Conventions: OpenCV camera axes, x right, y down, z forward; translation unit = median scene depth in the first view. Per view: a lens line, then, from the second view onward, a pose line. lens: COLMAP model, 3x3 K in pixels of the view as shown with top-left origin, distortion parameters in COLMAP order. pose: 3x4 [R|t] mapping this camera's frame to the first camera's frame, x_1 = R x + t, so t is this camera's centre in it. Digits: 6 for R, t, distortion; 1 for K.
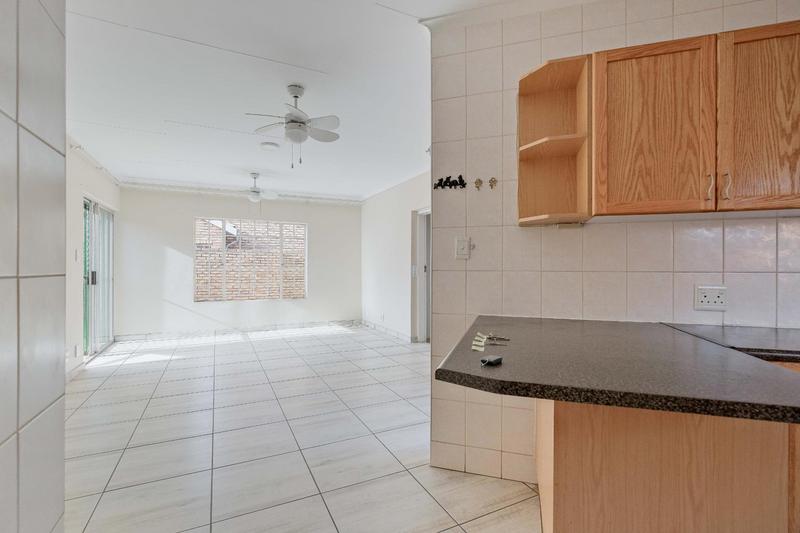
lens RADIAL K [[365.2, 0, 395.0], [0, 365.2, 269.1], [0, 0, 1]] dist [-0.007100, 0.001906]
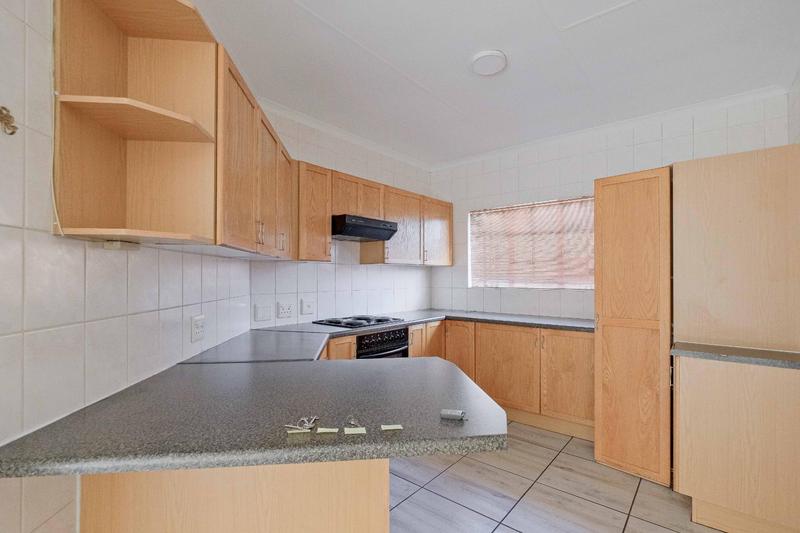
lens RADIAL K [[365.2, 0, 407.0], [0, 365.2, 271.1], [0, 0, 1]] dist [-0.007100, 0.001906]
pose [[-0.413475, 0.009557, 0.910465, -0.378007], [-0.001255, 0.999938, -0.011066, -0.082499], [-0.910515, -0.005718, -0.413437, 0.972373]]
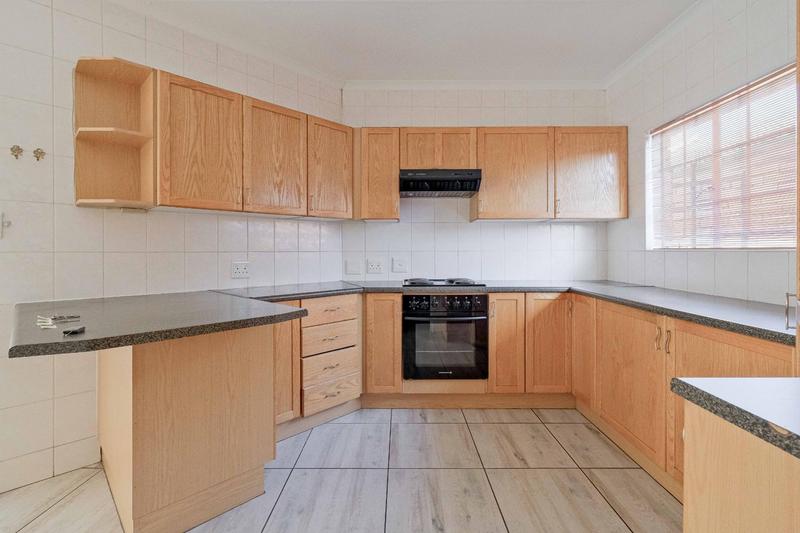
lens RADIAL K [[365.2, 0, 402.3], [0, 365.2, 249.8], [0, 0, 1]] dist [-0.007100, 0.001906]
pose [[0.433710, -0.000447, 0.901052, -0.190615], [0.004112, 0.999990, -0.001483, 0.004895], [-0.901043, 0.004348, 0.433708, -0.247957]]
